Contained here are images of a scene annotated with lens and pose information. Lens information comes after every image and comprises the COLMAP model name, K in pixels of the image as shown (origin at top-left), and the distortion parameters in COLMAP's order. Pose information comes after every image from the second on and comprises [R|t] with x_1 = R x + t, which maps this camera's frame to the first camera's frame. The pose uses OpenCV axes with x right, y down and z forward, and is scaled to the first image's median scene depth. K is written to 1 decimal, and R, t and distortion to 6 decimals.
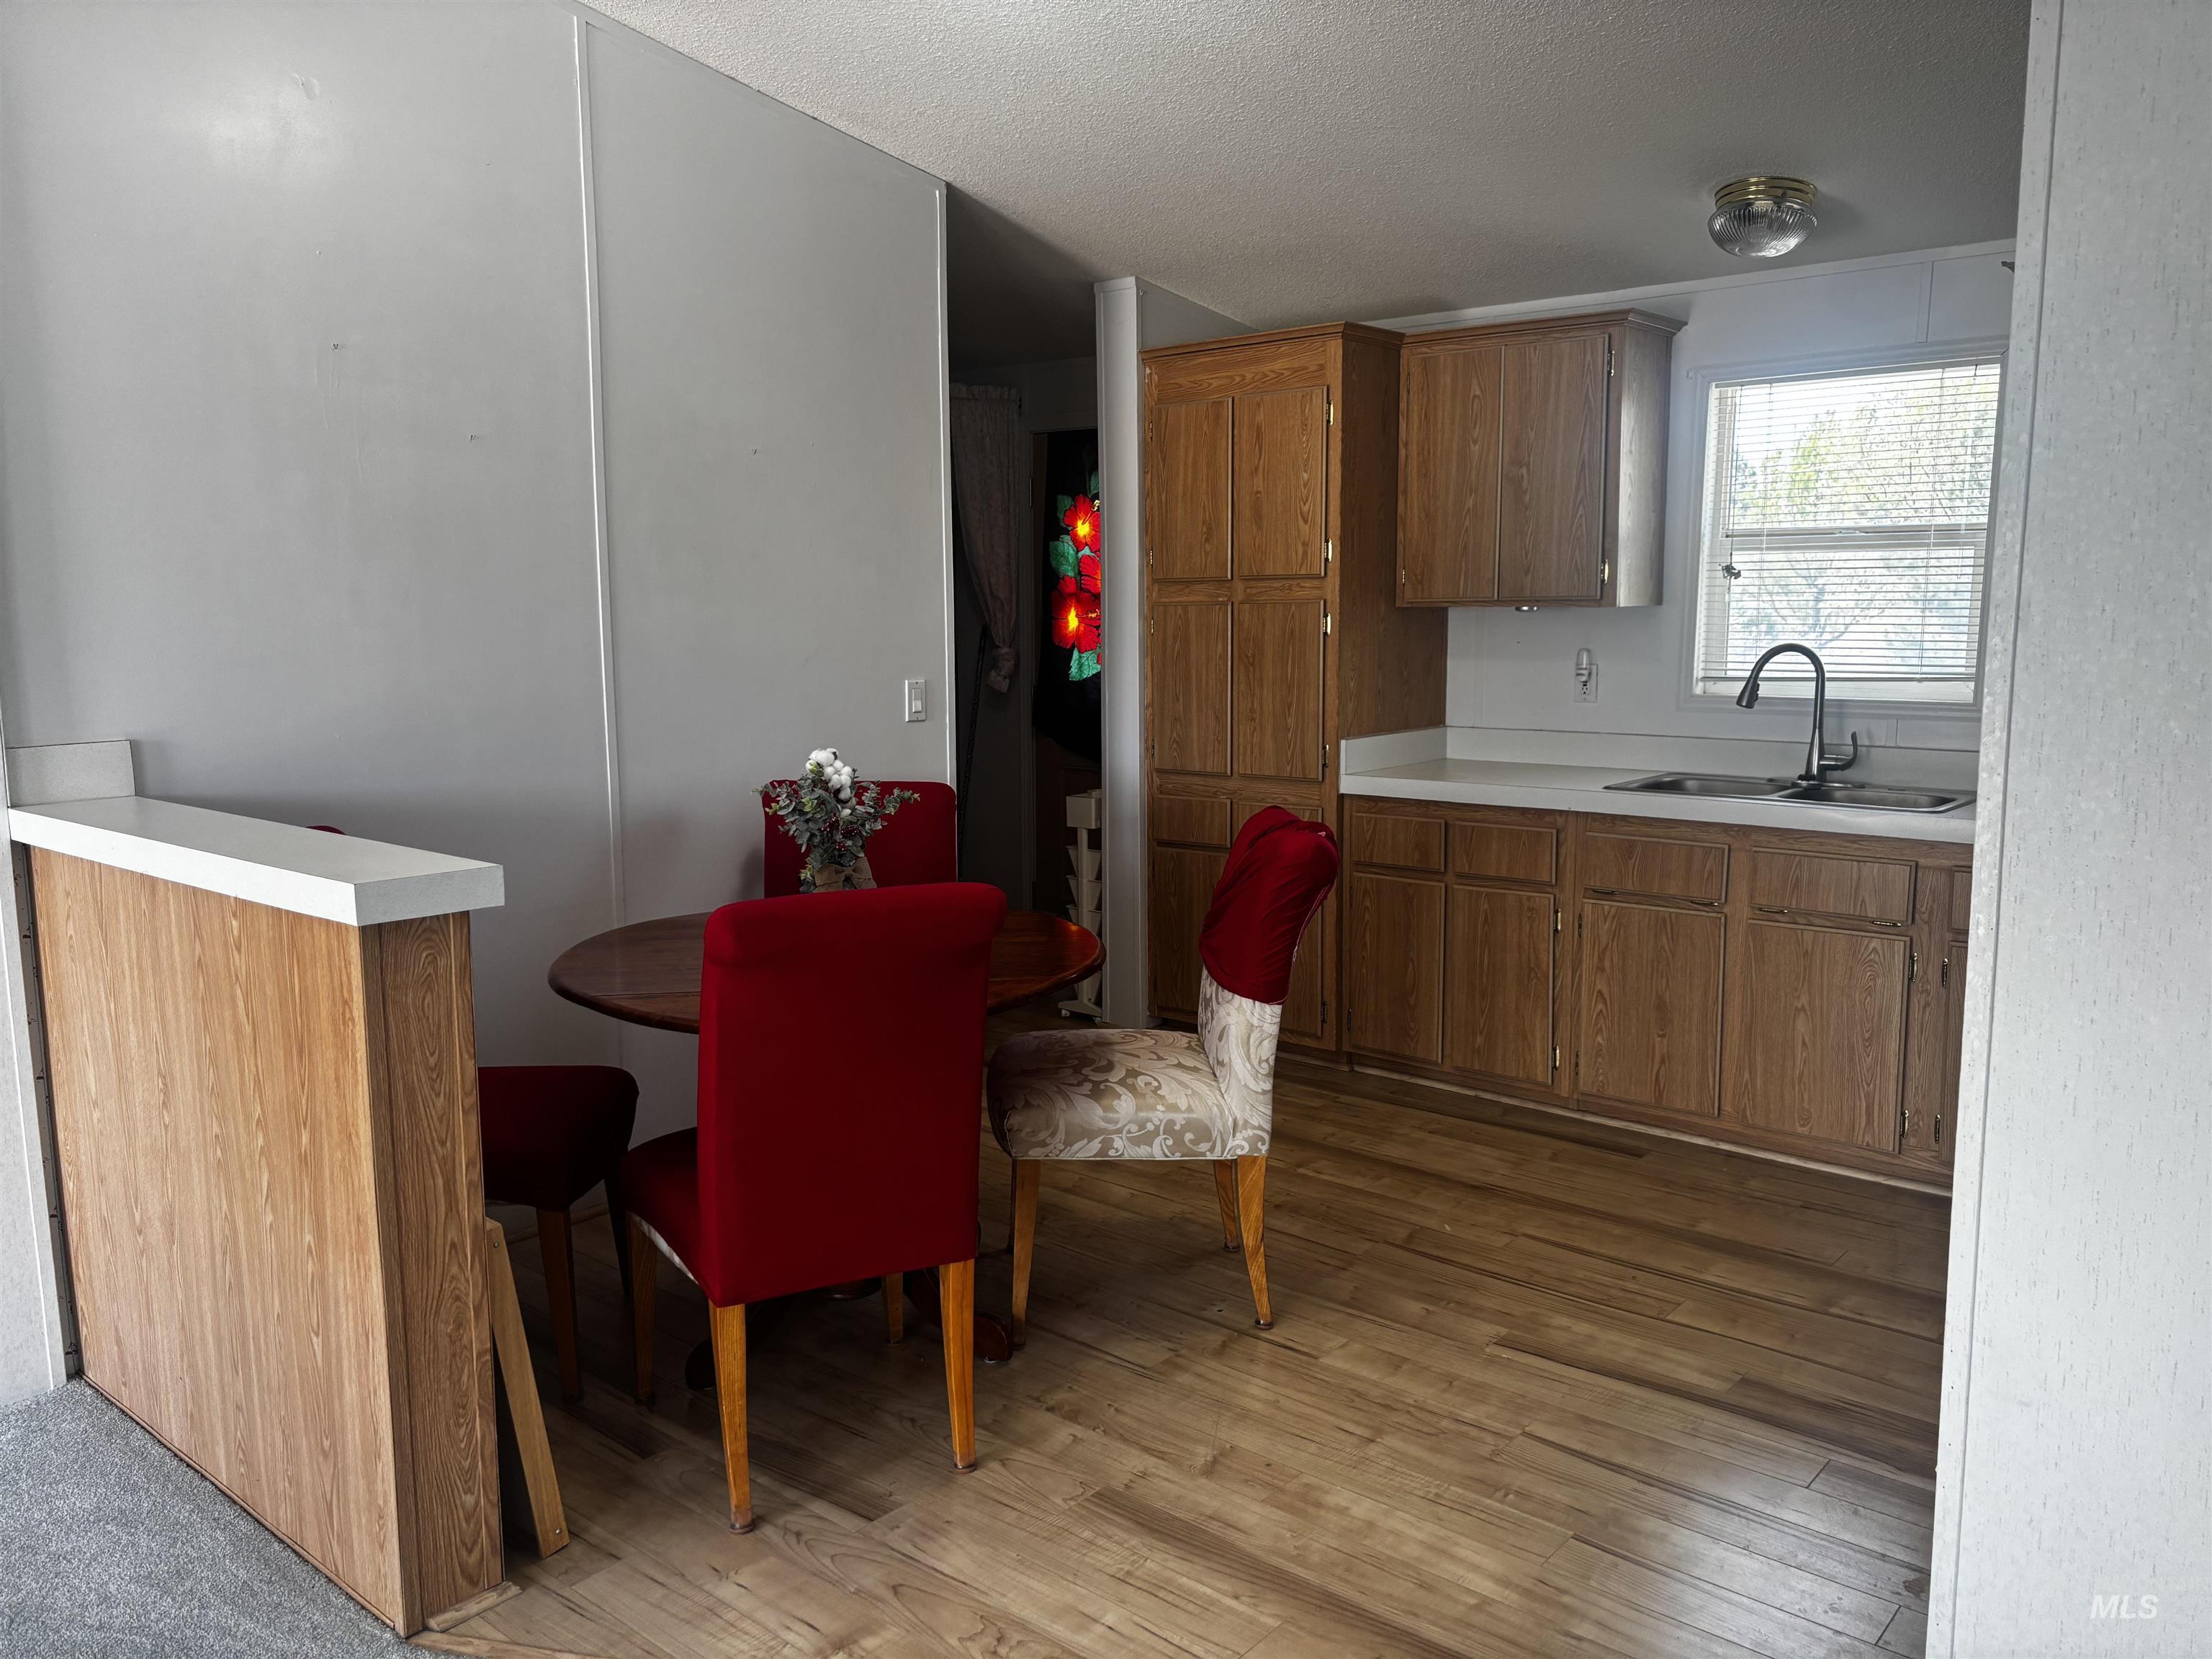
lens RADIAL K [[1662.8, 0, 1101.7], [0, 1662.8, 826.4], [0, 0, 1]] dist [0.012091, -0.003329]
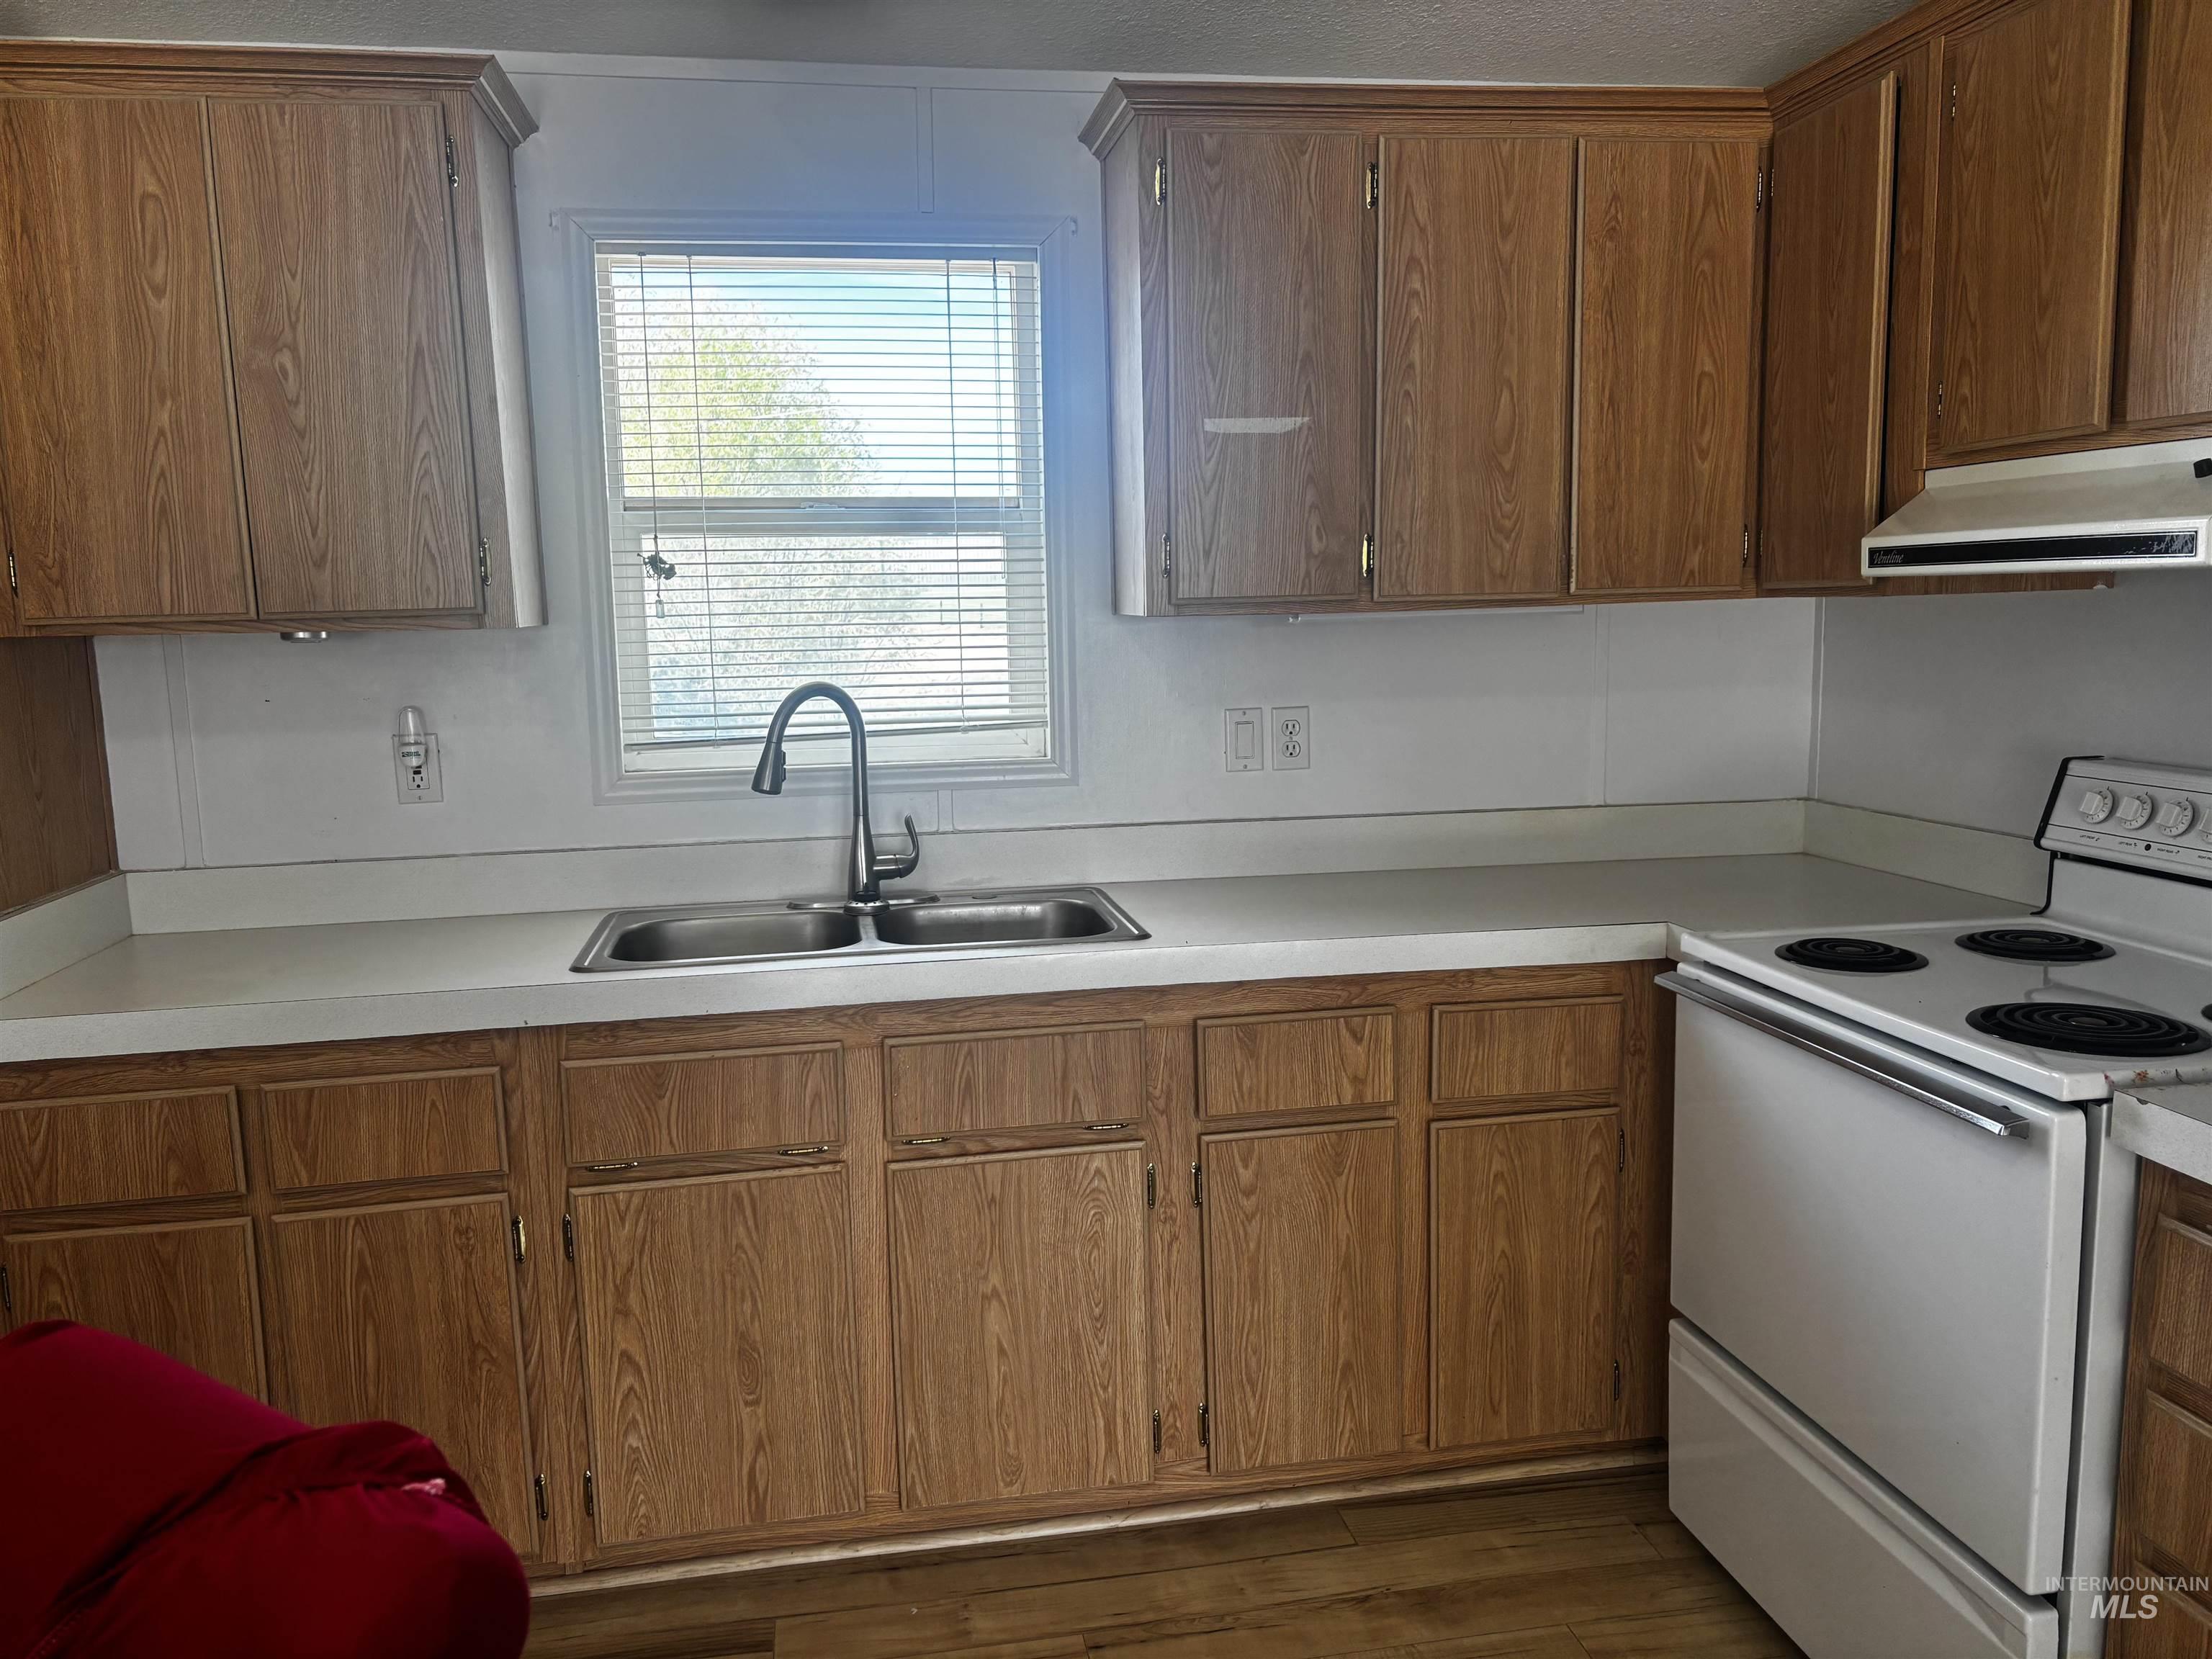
lens RADIAL K [[1662.8, 0, 1113.7], [0, 1662.8, 846.3], [0, 0, 1]] dist [0.012091, -0.003329]
pose [[0.647409, -0.115227, 0.753382, 0.021624], [0.129086, 0.990801, 0.040612, -0.060303], [-0.751132, 0.070959, 0.656328, 0.524518]]
